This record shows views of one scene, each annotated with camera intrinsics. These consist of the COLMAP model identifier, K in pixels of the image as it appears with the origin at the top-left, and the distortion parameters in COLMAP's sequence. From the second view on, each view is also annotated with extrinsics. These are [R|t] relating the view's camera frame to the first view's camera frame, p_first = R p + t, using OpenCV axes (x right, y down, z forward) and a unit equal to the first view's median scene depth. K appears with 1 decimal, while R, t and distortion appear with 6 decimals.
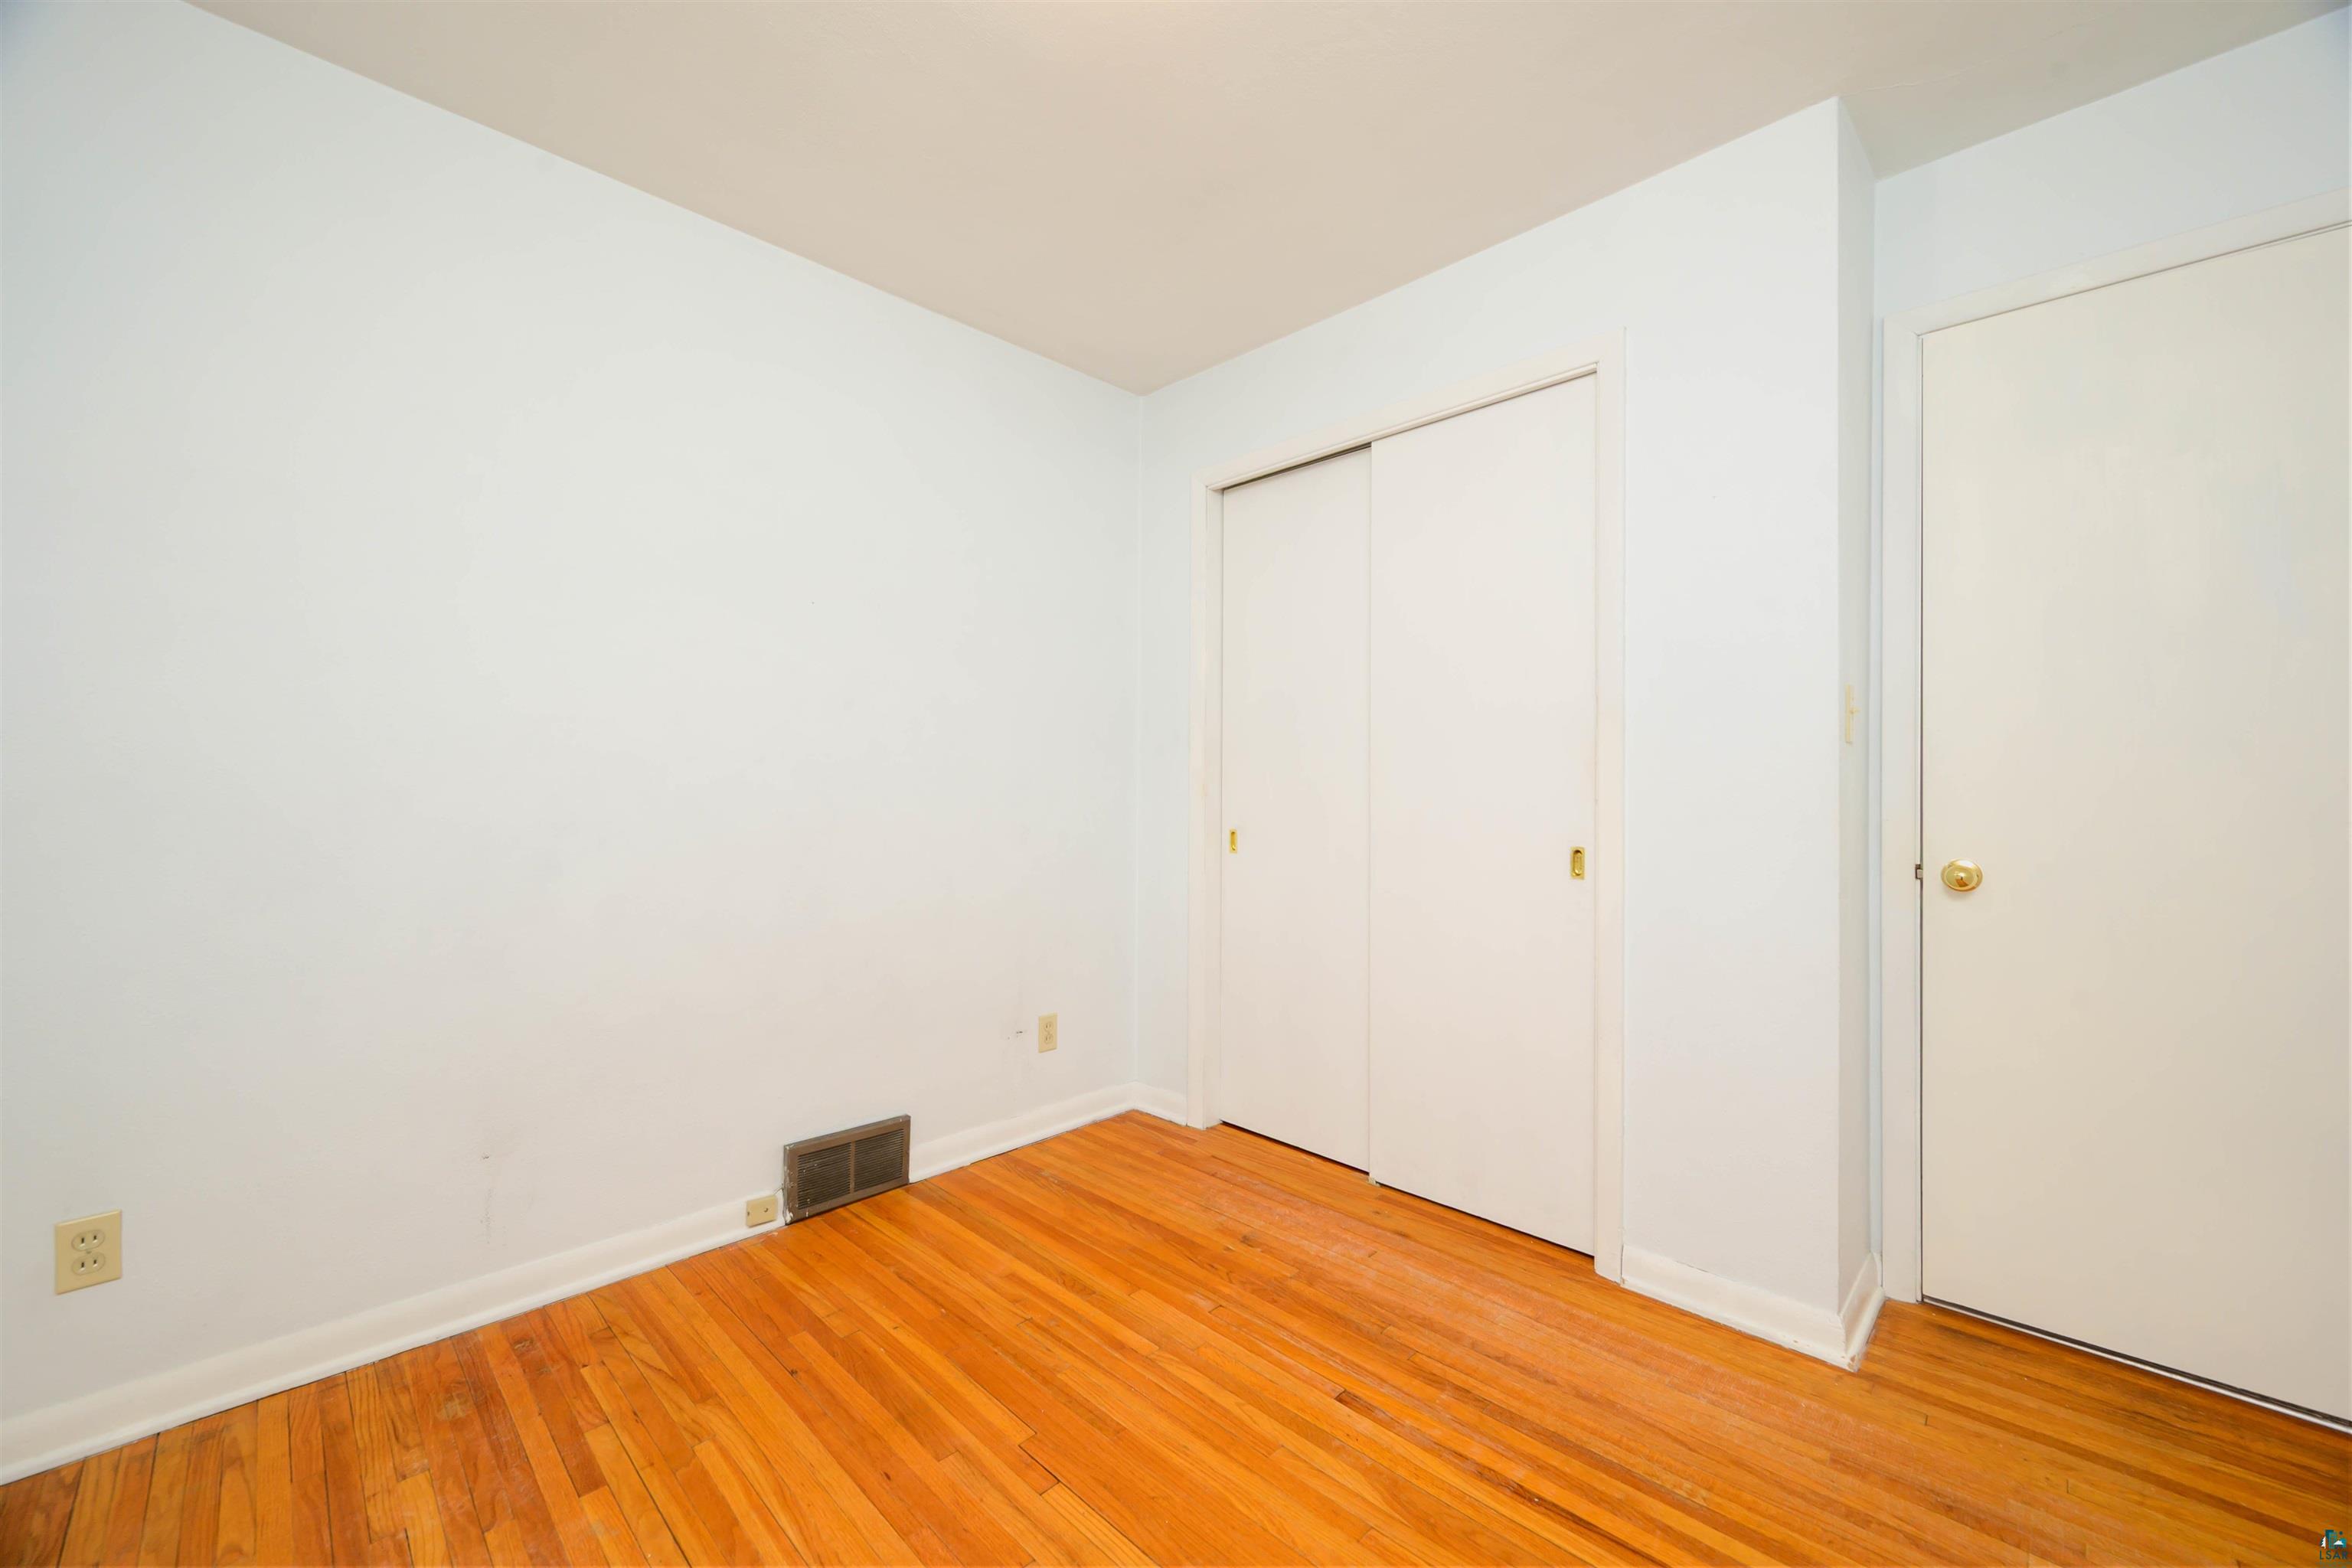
lens RADIAL K [[917.5, 0, 1189.5], [0, 917.5, 776.0], [0, 0, 1]] dist [-0.000972, 0.000028]
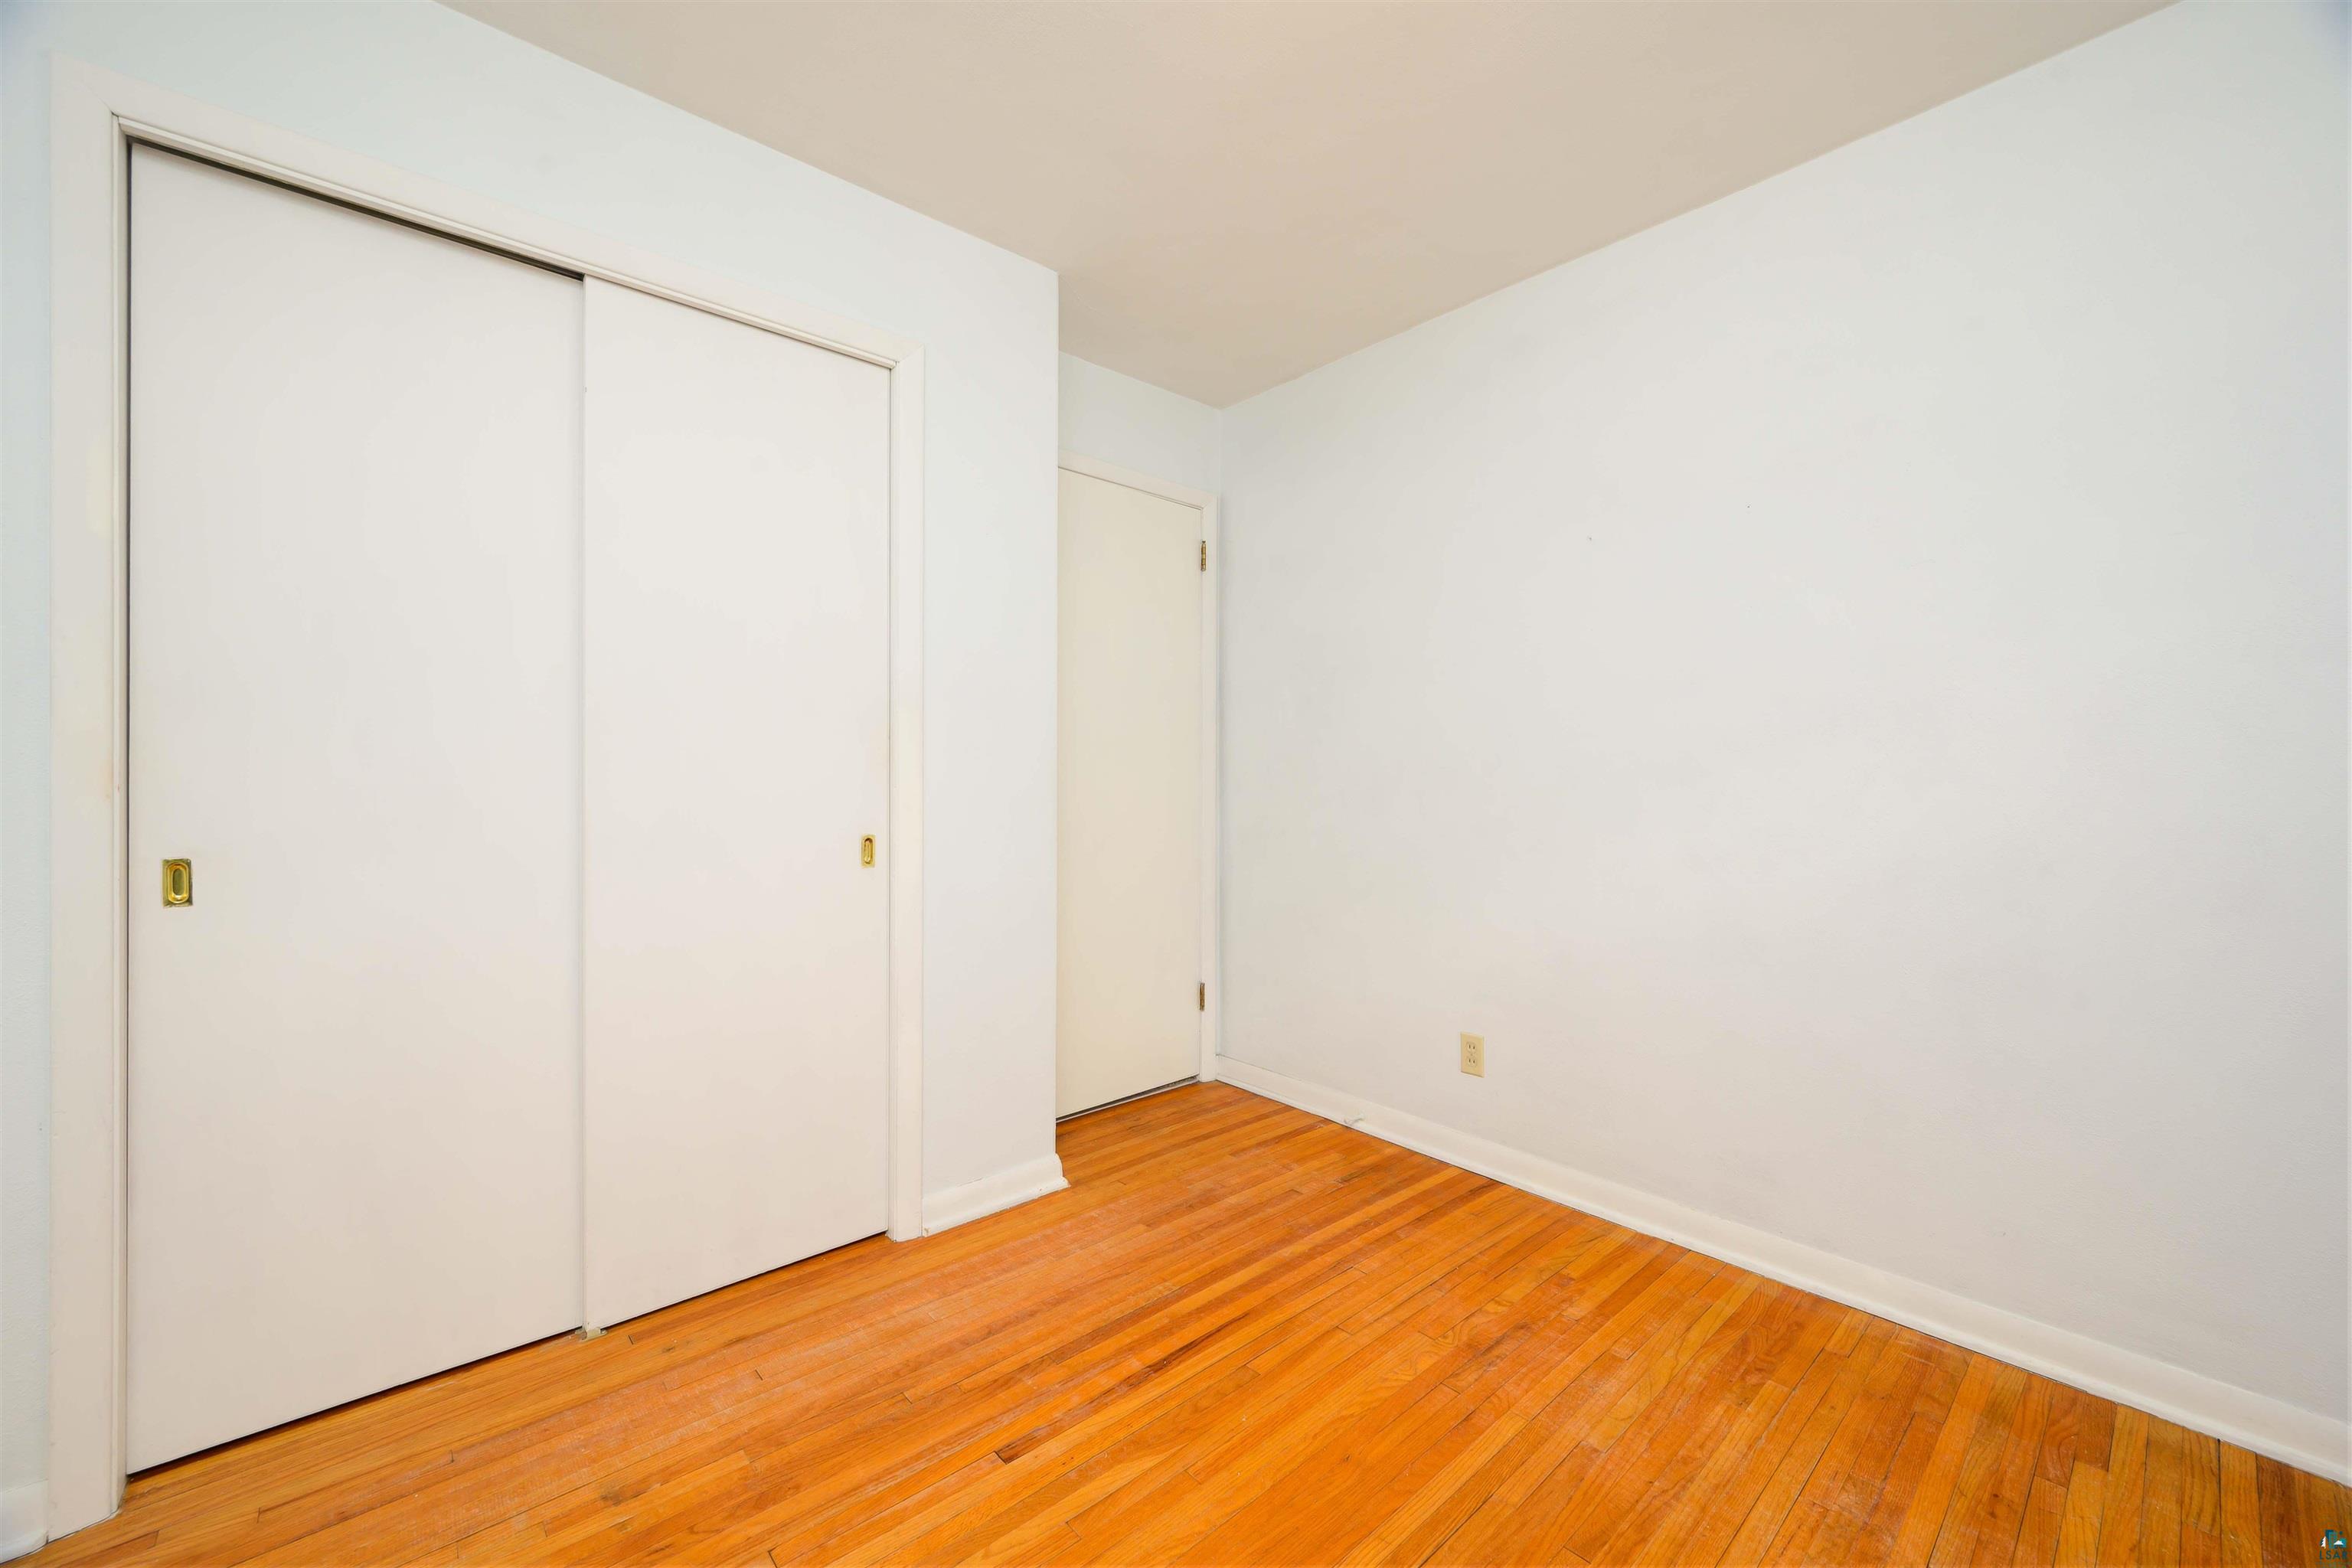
lens RADIAL K [[917.5, 0, 1169.6], [0, 917.5, 771.5], [0, 0, 1]] dist [-0.000972, 0.000028]
pose [[0.078775, 0.000782, 0.996892, -0.669735], [-0.015947, 0.999873, 0.000475, 0.004153], [-0.996765, -0.015935, 0.078778, 0.729797]]
